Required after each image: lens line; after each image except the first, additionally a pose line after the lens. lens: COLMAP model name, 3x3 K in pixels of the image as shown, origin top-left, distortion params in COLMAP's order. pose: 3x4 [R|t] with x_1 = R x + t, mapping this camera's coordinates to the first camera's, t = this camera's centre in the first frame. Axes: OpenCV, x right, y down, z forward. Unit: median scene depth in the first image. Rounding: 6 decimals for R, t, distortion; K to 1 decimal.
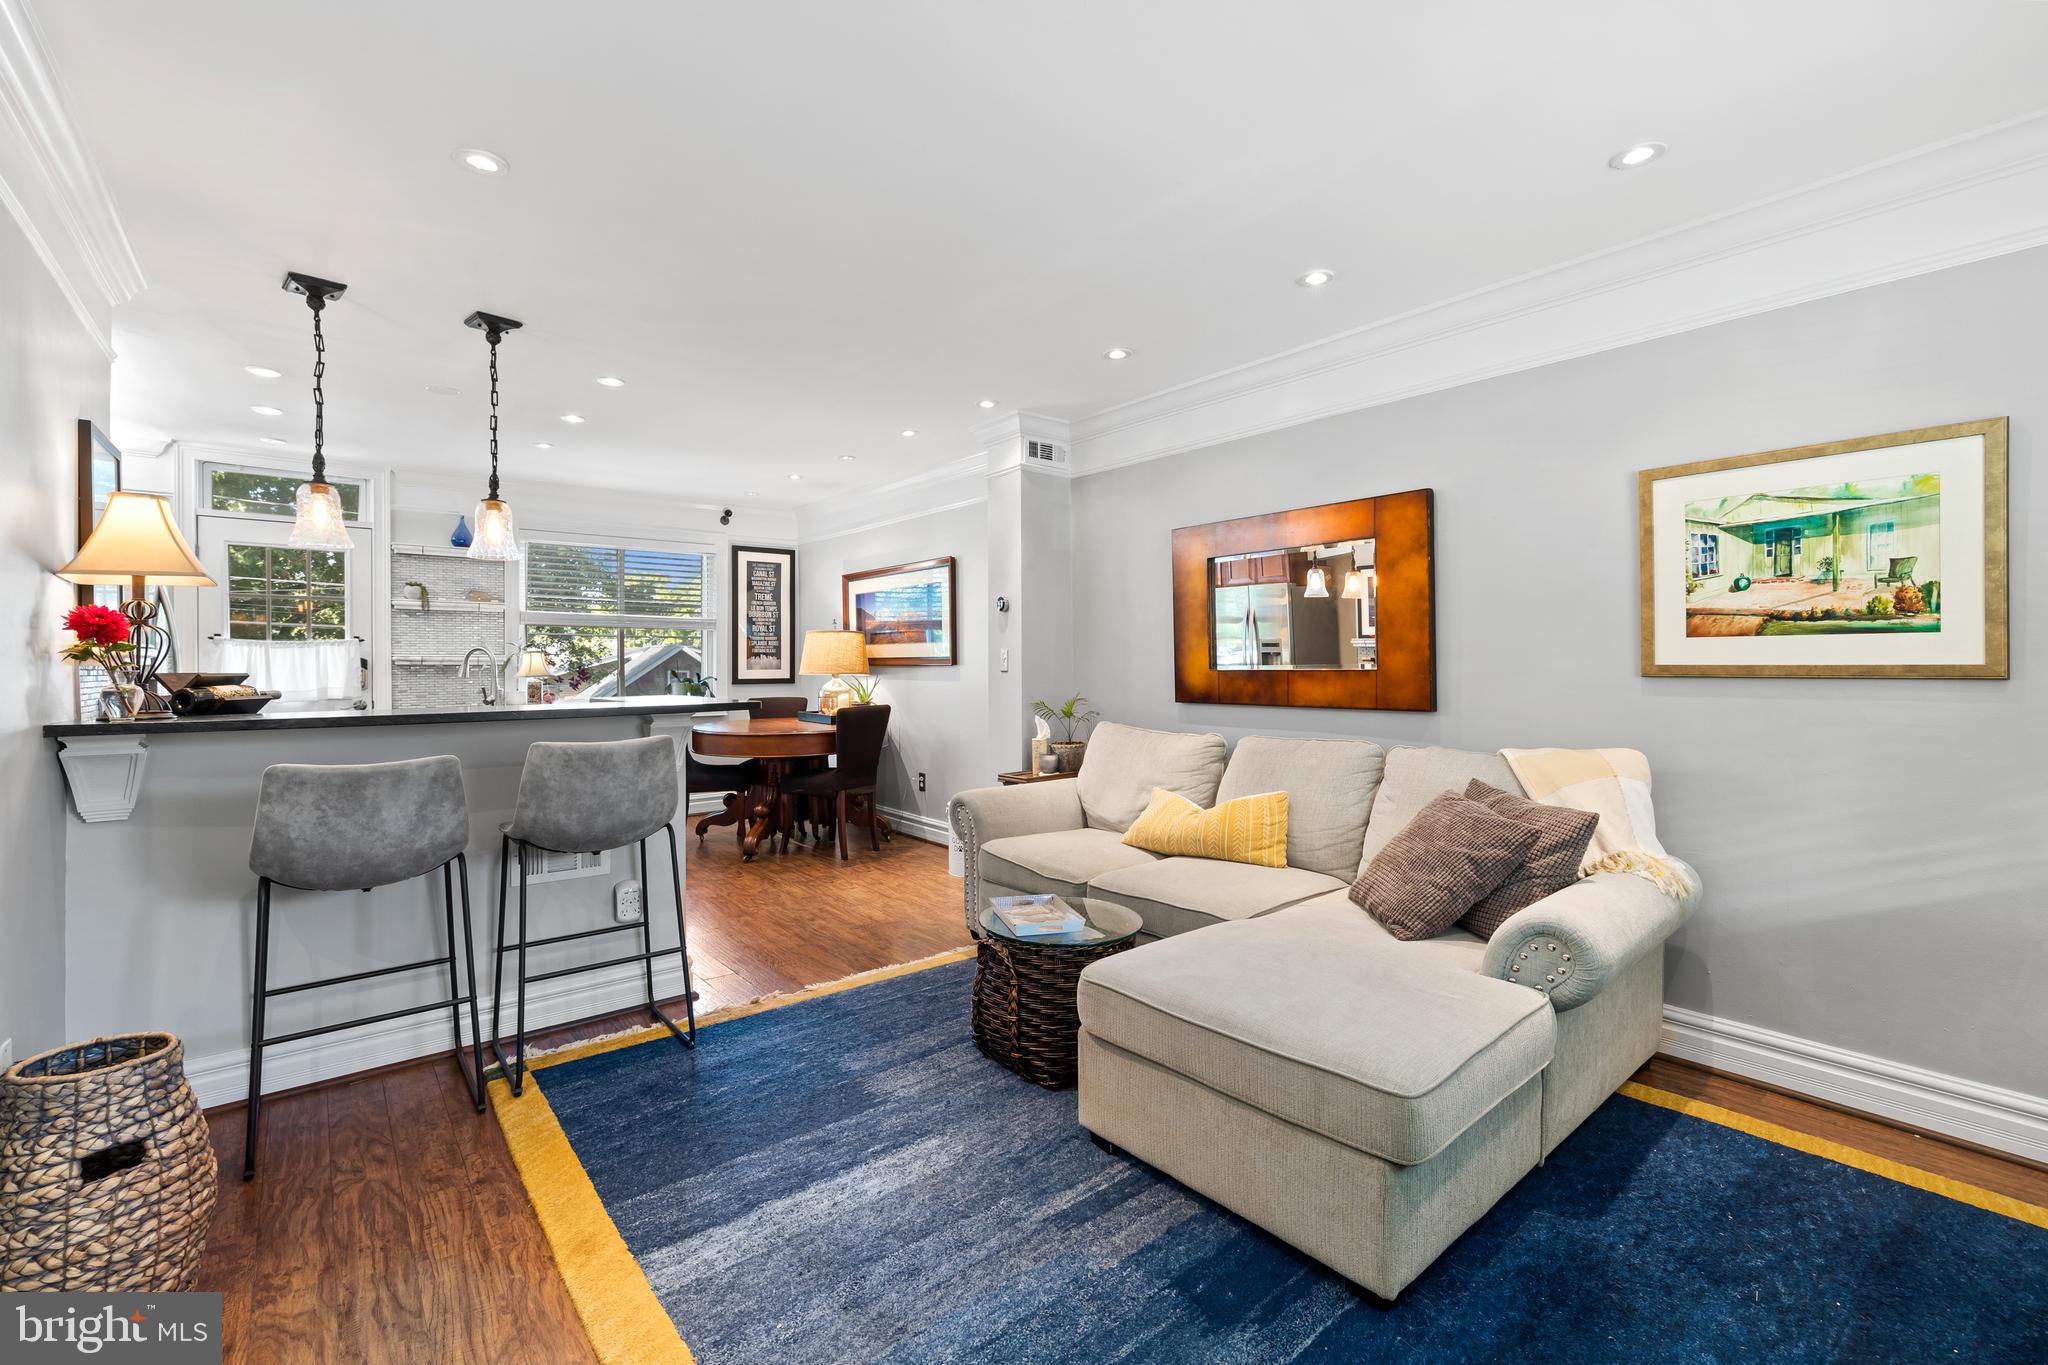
lens RADIAL K [[878.5, 0, 1023.3], [0, 878.5, 670.4], [0, 0, 1]] dist [0.000024, 0.000089]
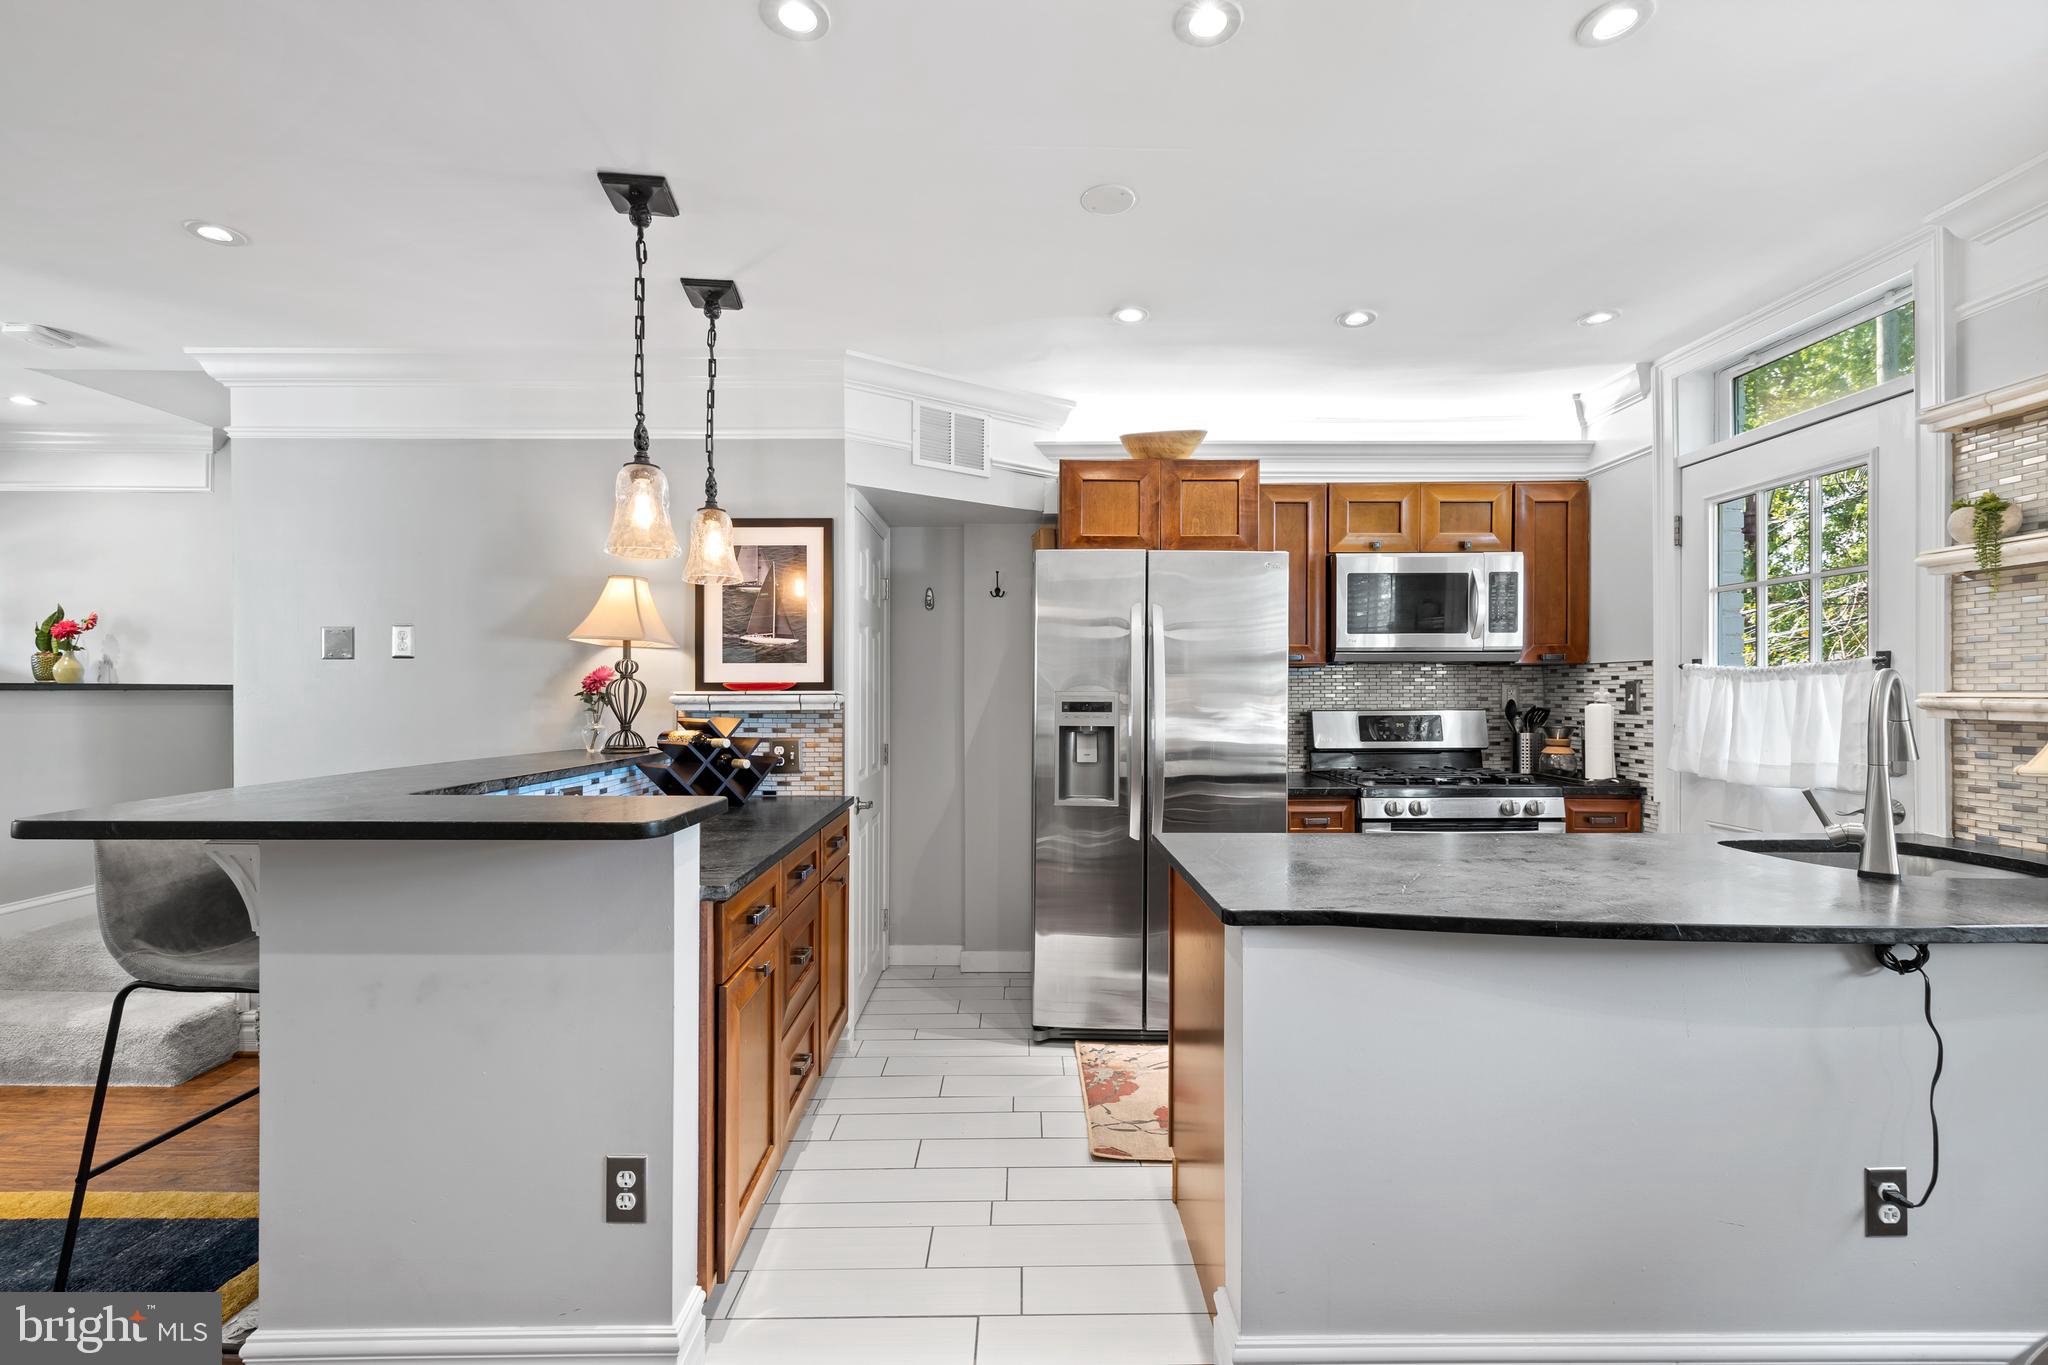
lens RADIAL K [[873.9, 0, 1019.5], [0, 873.9, 691.5], [0, 0, 1]] dist [-0.000330, -0.000112]
pose [[-0.625849, -0.000332, -0.779944, -0.204272], [-0.006682, 0.999965, 0.004936, -0.023188], [0.779916, 0.008301, -0.625830, 1.216623]]
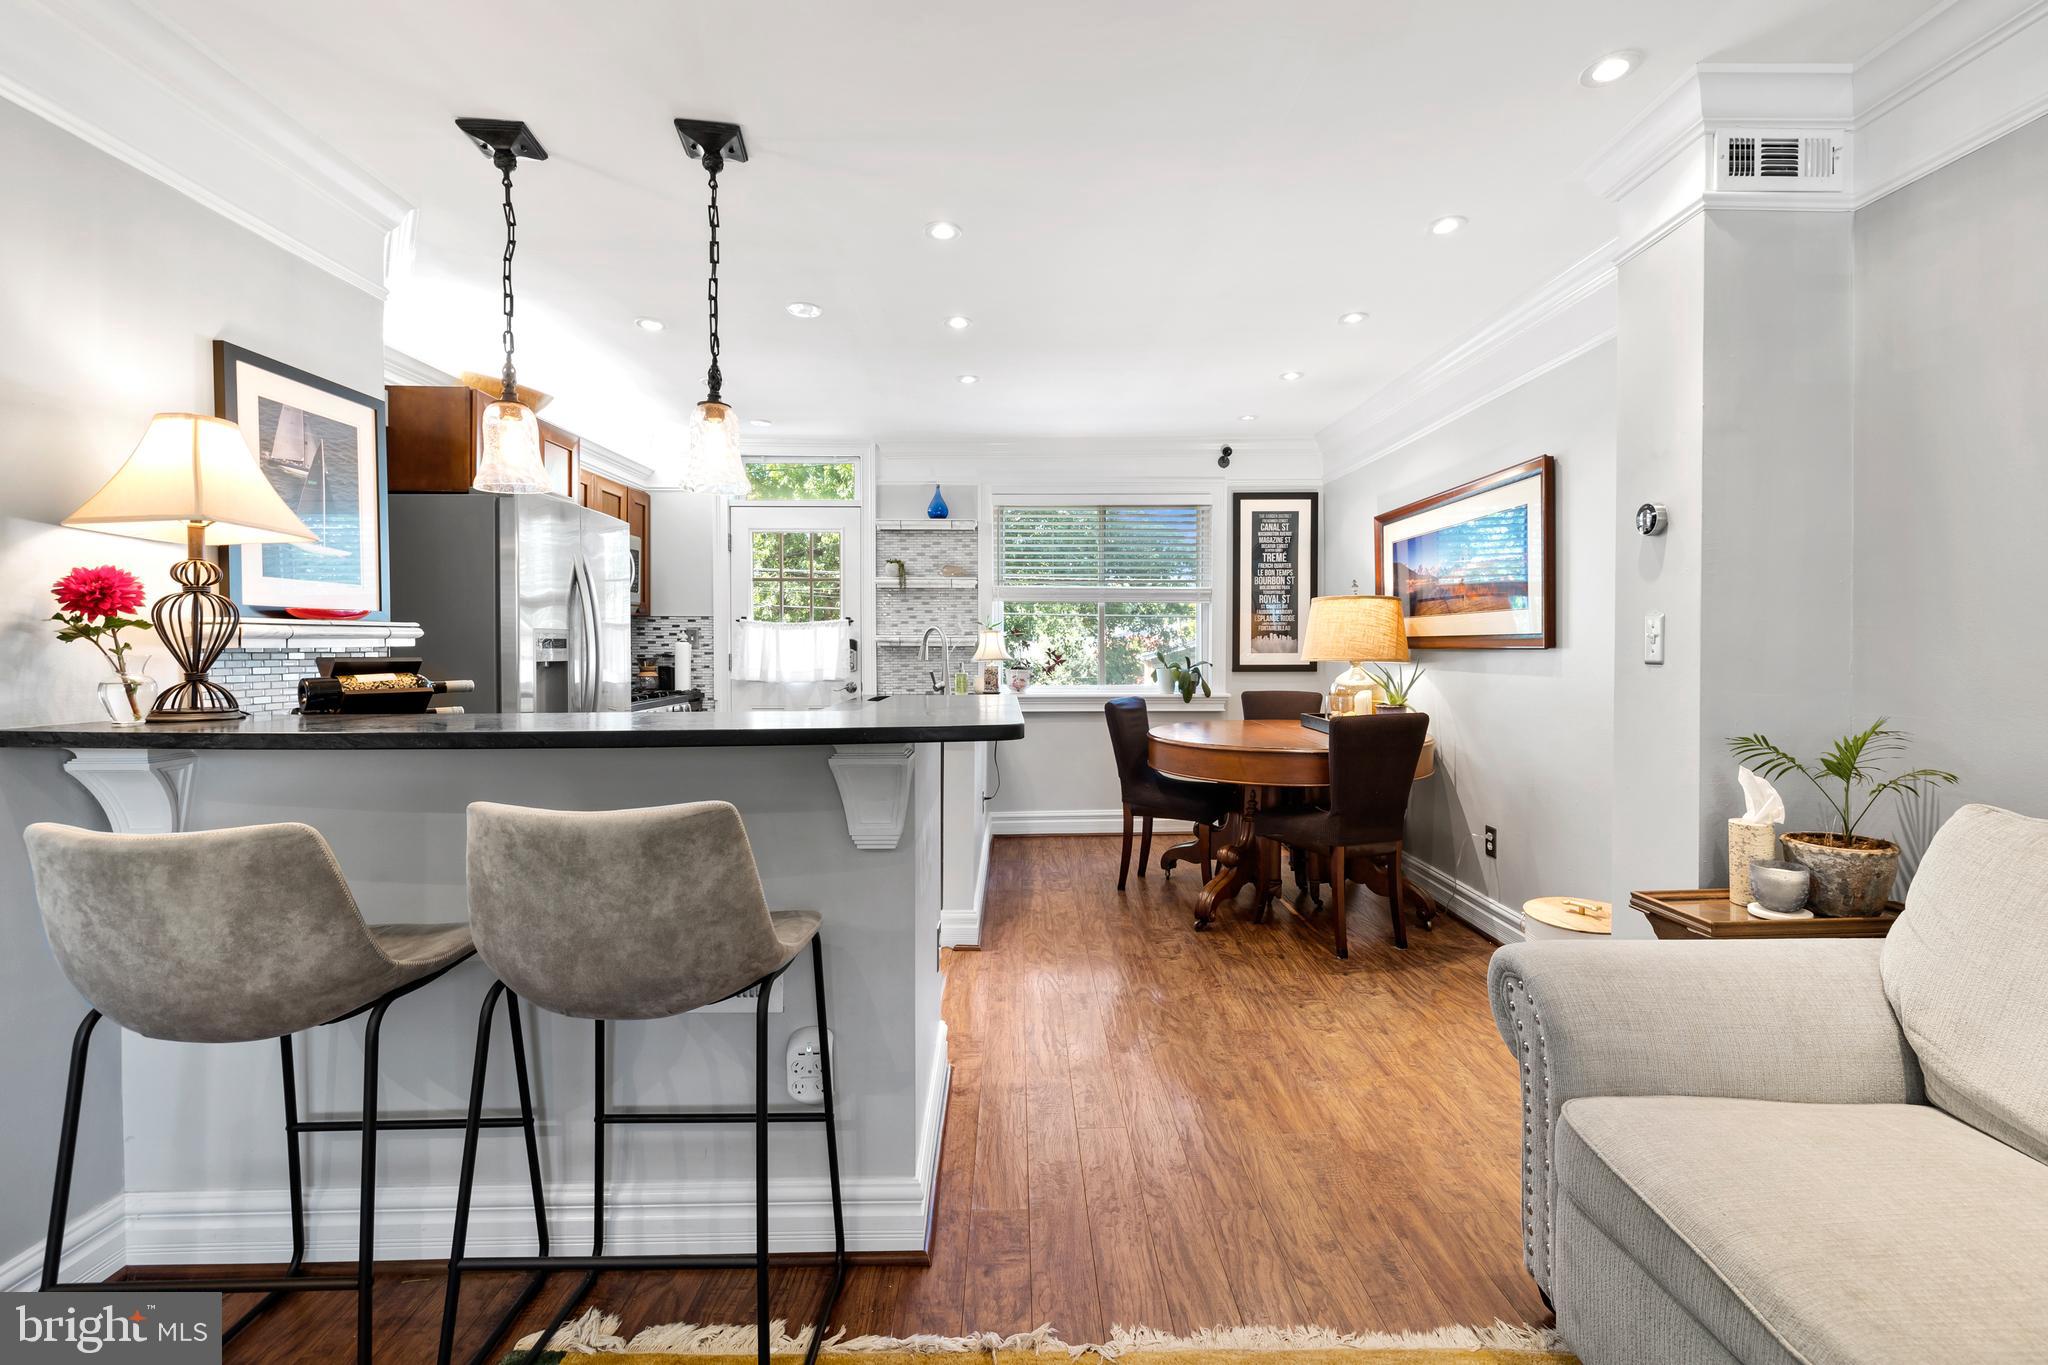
lens RADIAL K [[866.9, 0, 1028.5], [0, 866.9, 657.1], [0, 0, 1]] dist [0.001416, 0.000349]
pose [[0.787181, 0.010017, -0.616641, 0.001310], [-0.005894, 0.999945, 0.008720, -0.004424], [0.616694, -0.003230, 0.787196, 0.465781]]
